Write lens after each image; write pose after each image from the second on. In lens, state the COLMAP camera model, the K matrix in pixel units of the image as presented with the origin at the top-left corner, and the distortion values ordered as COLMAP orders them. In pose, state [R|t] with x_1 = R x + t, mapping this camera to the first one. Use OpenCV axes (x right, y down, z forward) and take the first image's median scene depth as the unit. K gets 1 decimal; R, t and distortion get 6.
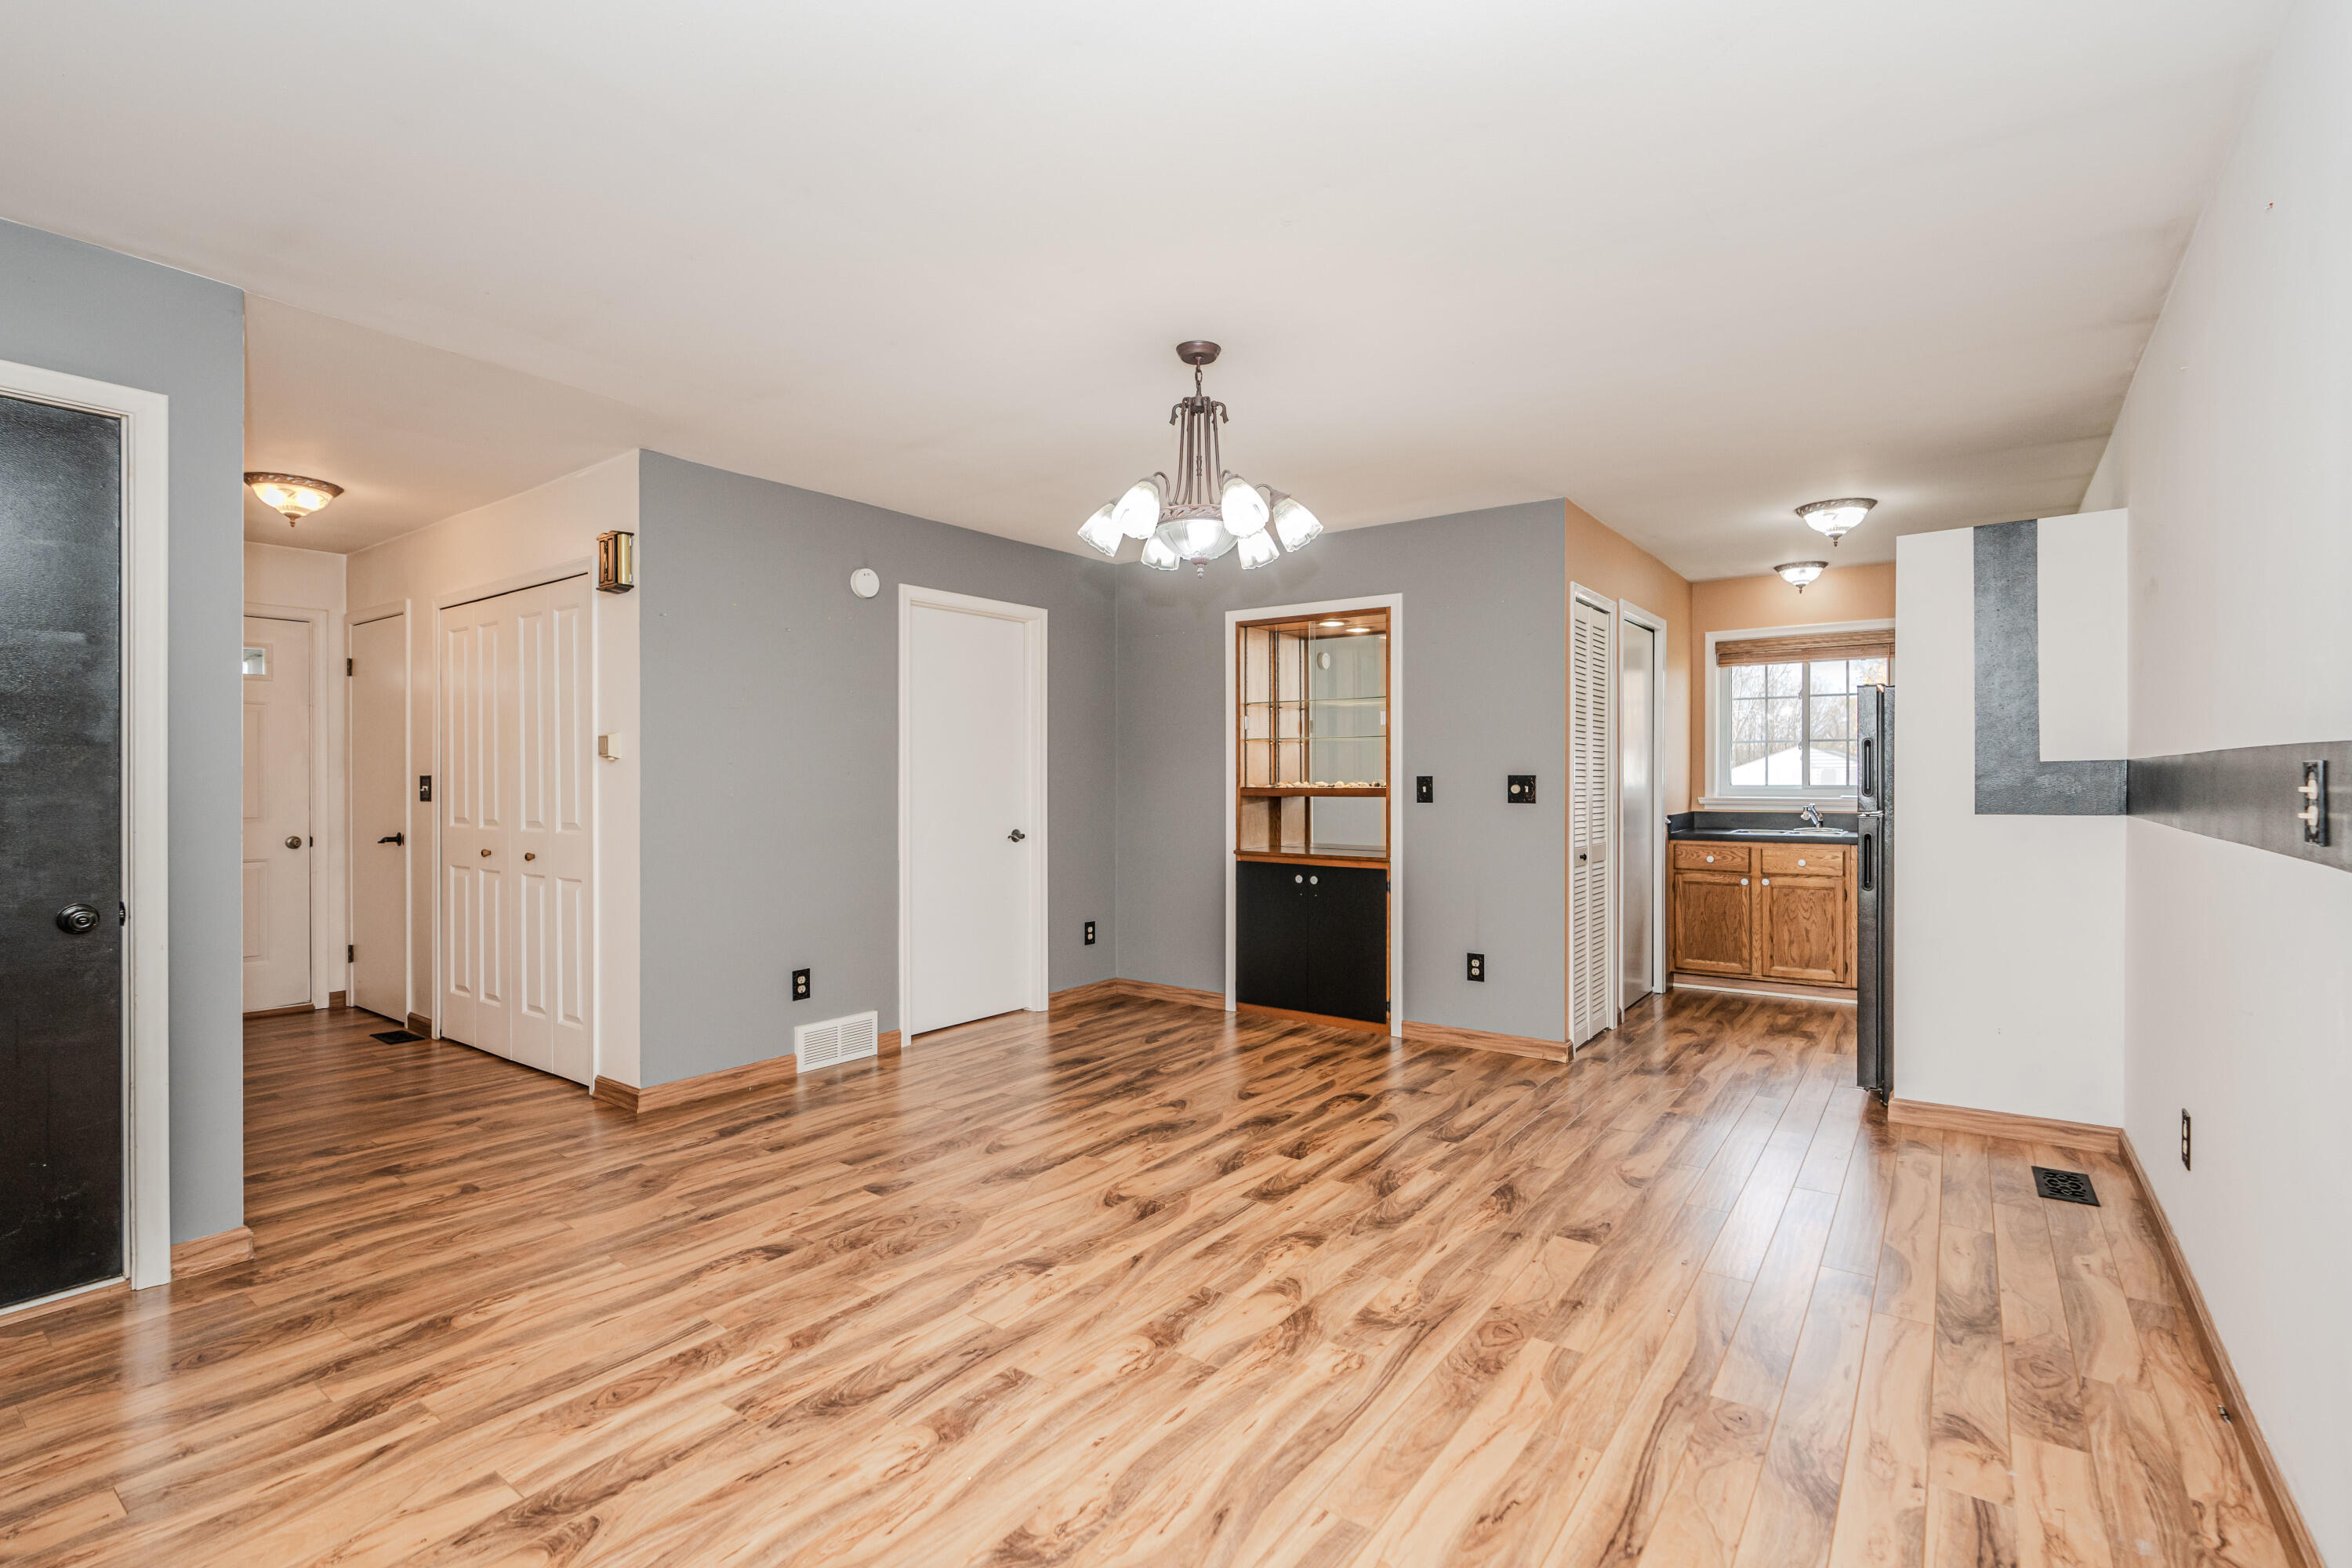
lens RADIAL K [[1066.0, 0, 1189.8], [0, 1066.0, 778.9], [0, 0, 1]] dist [-0.015050, 0.006631]
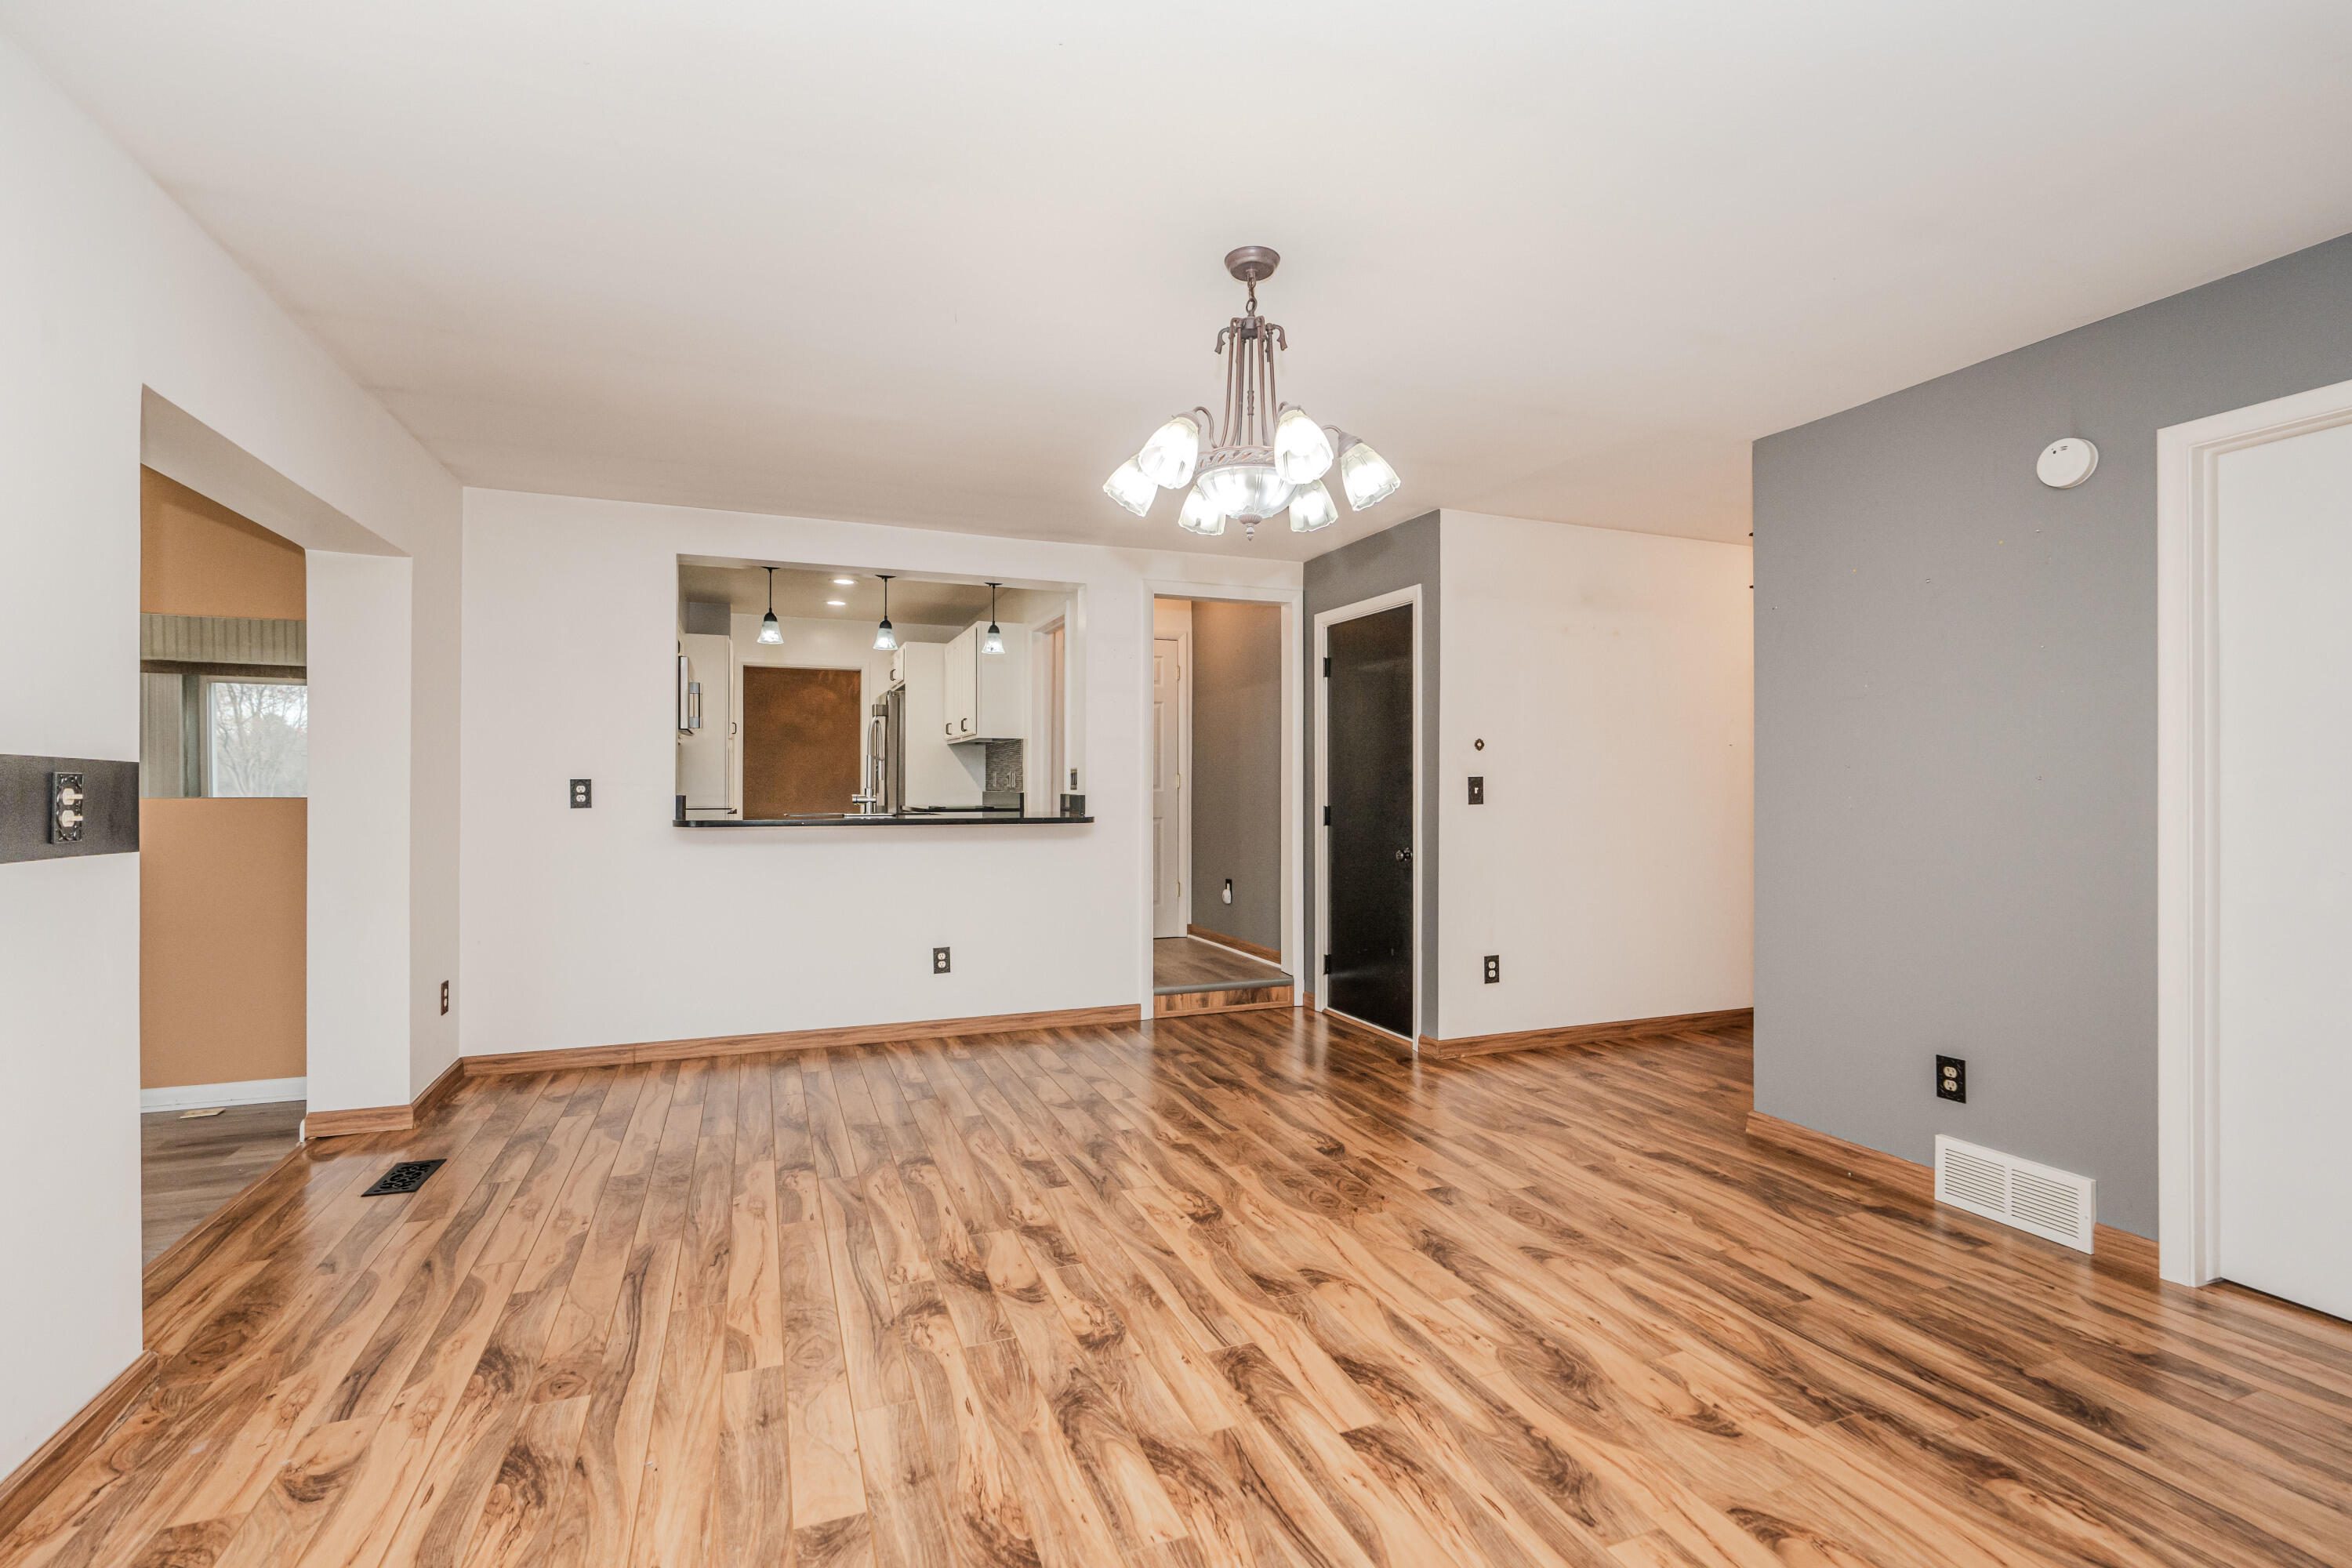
lens RADIAL K [[1052.7, 0, 1198.9], [0, 1052.7, 786.0], [0, 0, 1]] dist [-0.007457, 0.001187]
pose [[-0.517586, 0.000273, -0.855631, 0.719398], [0.001240, 0.999999, -0.000431, -0.000855], [0.855630, -0.001284, -0.517586, 1.385088]]
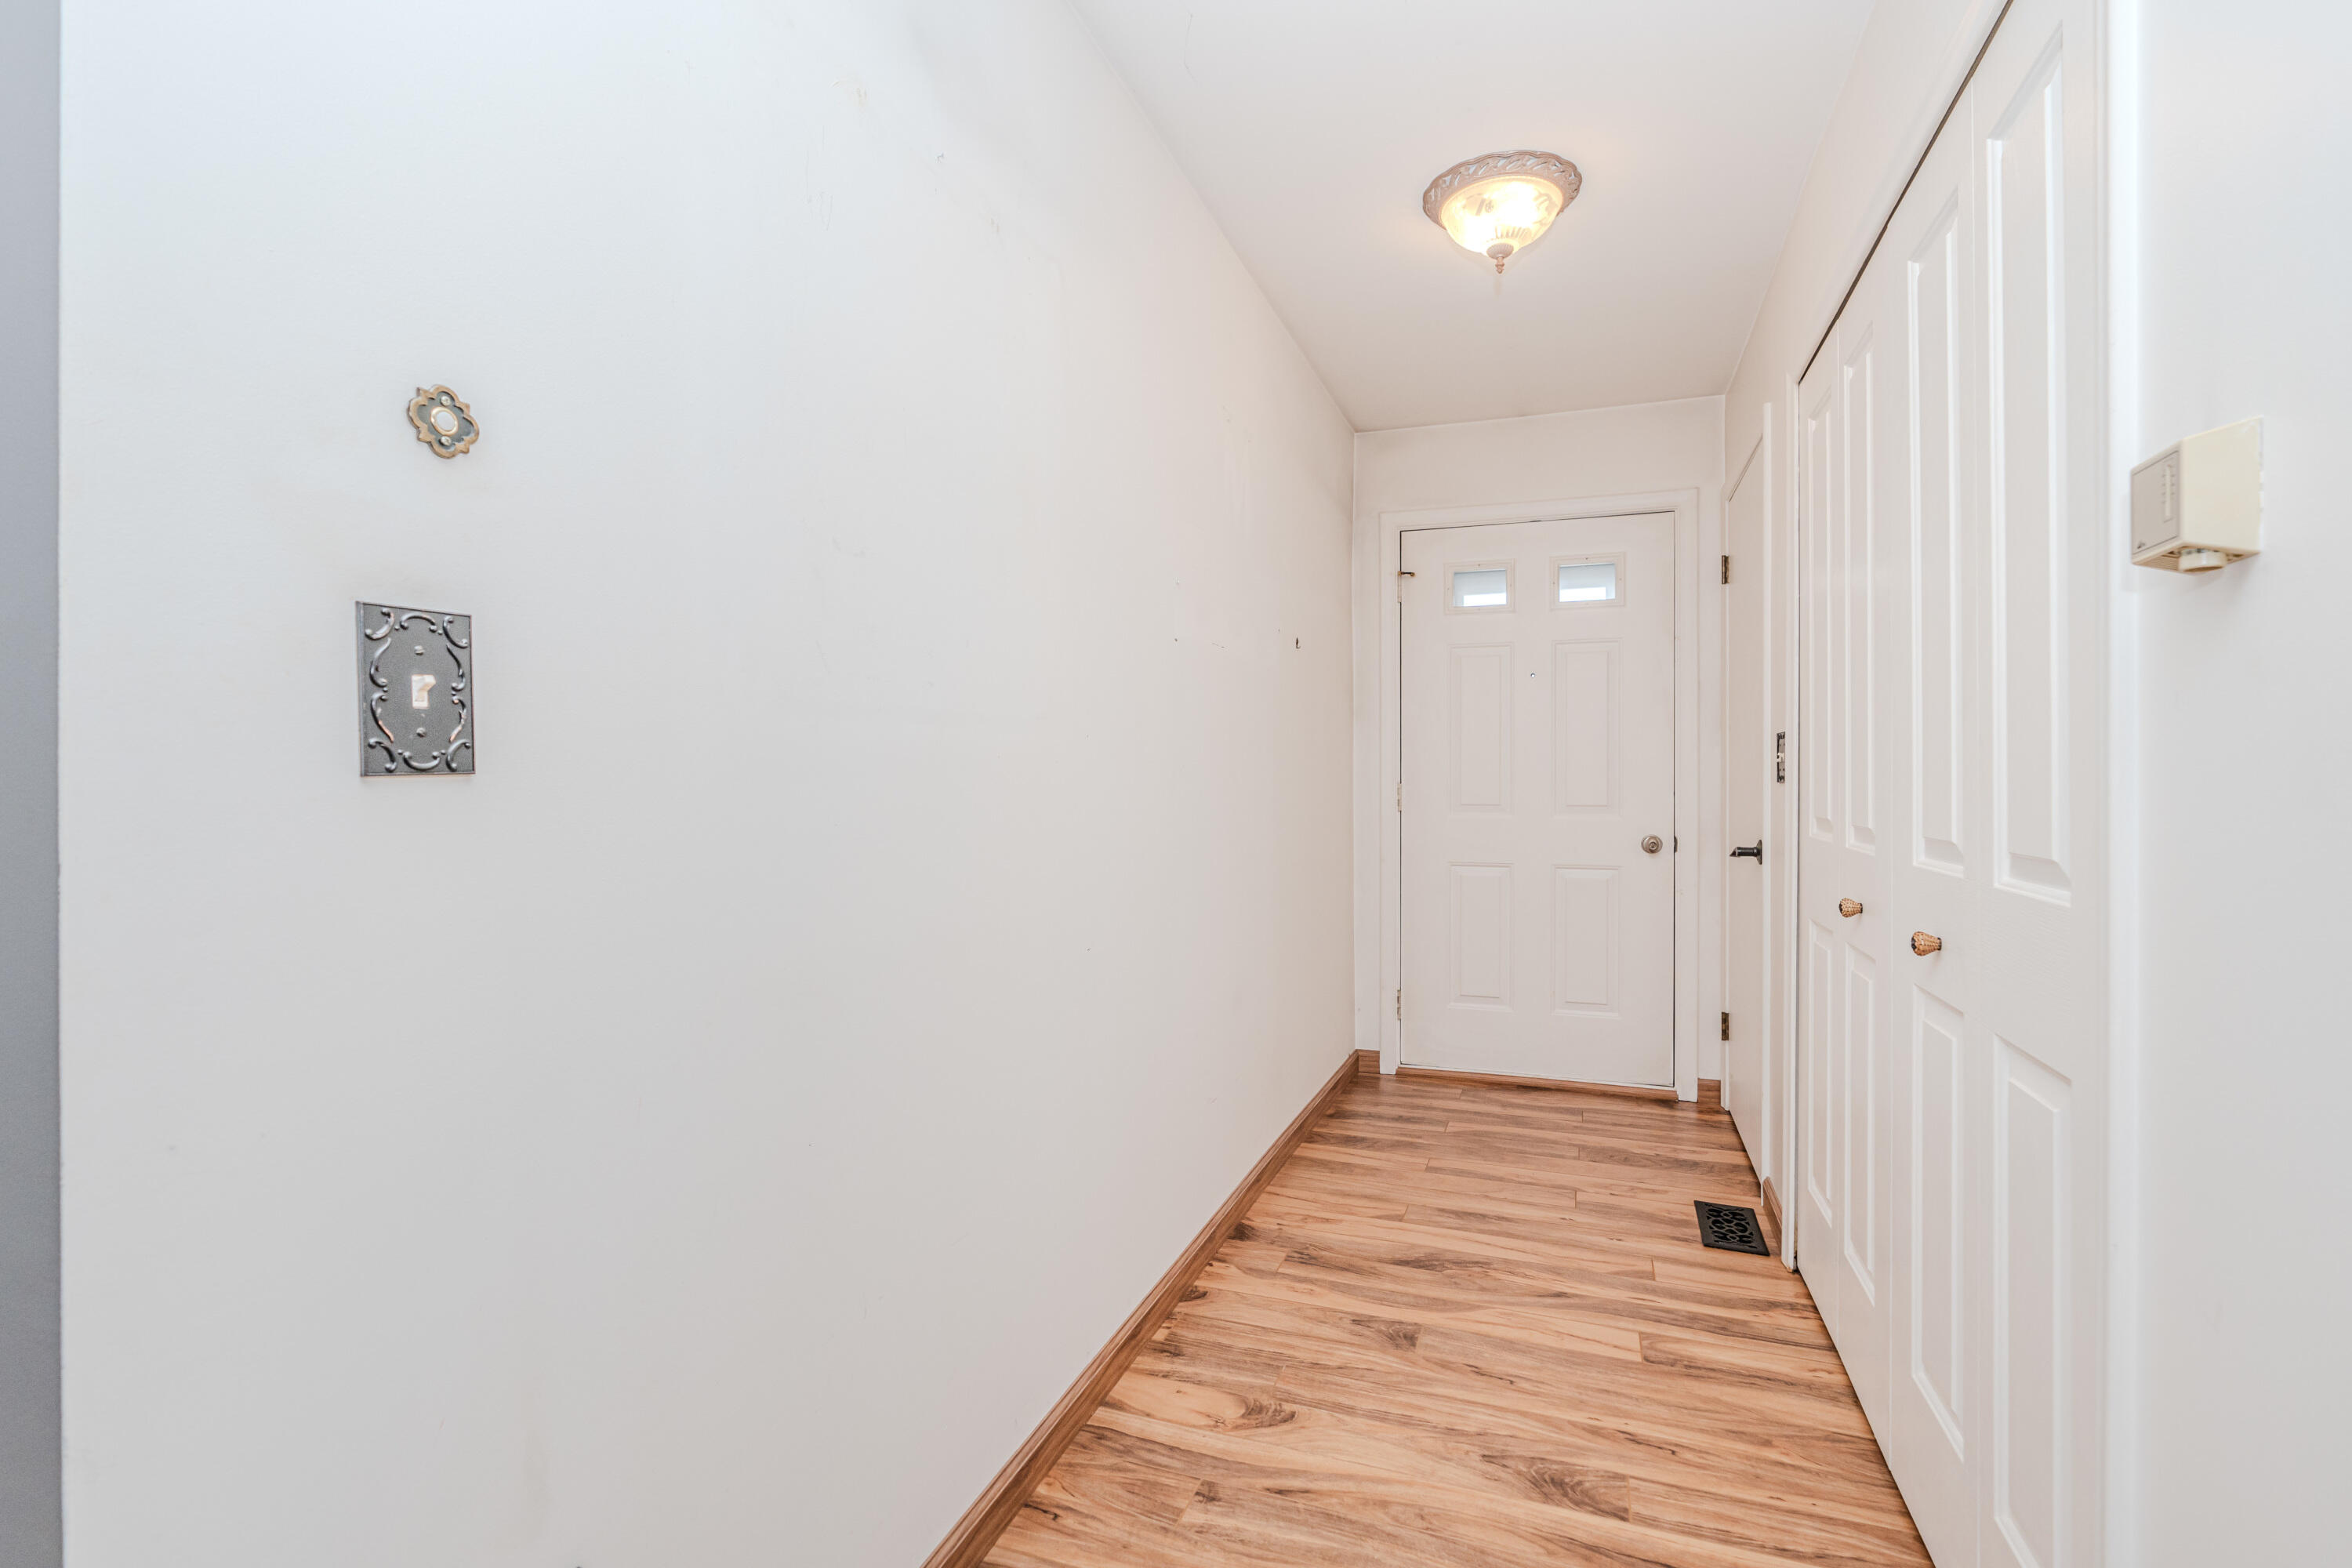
lens RADIAL K [[1026.2, 0, 1176.0], [0, 1026.2, 784.0], [0, 0, 1]] dist [-0.013502, 0.000106]
pose [[0.244845, 0.008701, -0.969523, -0.554200], [0.004506, 0.999939, 0.010112, 0.026167], [0.969552, -0.006845, 0.244791, 1.039105]]
